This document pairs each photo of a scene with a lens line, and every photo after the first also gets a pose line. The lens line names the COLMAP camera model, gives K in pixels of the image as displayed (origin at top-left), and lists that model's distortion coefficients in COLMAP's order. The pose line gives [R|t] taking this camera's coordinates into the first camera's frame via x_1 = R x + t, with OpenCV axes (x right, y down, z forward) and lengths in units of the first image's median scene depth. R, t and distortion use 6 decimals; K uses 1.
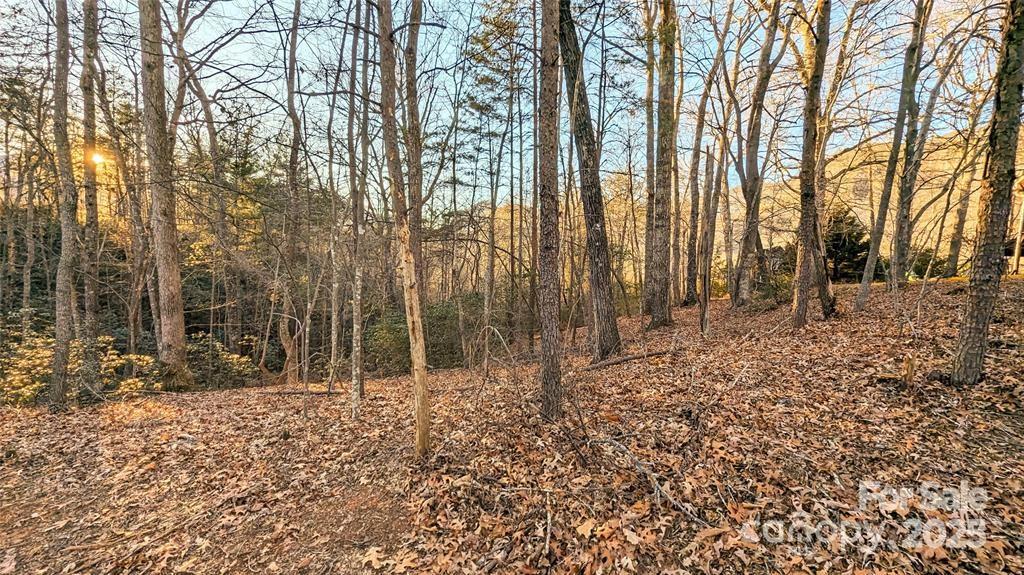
lens RADIAL K [[422.7, 0, 511.5], [0, 422.7, 288.9], [0, 0, 1]] dist [0.001035, -0.000199]
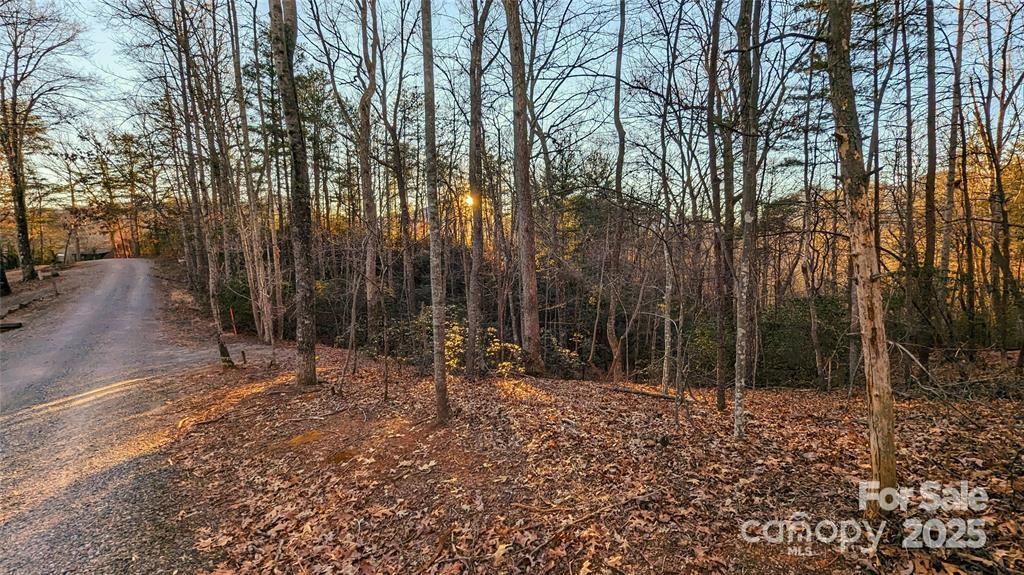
lens RADIAL K [[422.7, 0, 513.6], [0, 422.7, 287.9], [0, 0, 1]] dist [0.001035, -0.000199]
pose [[0.781450, -0.007584, -0.623922, -0.183853], [-0.000660, 0.999916, -0.012981, 0.012934], [0.623968, 0.010556, 0.781379, 0.037794]]
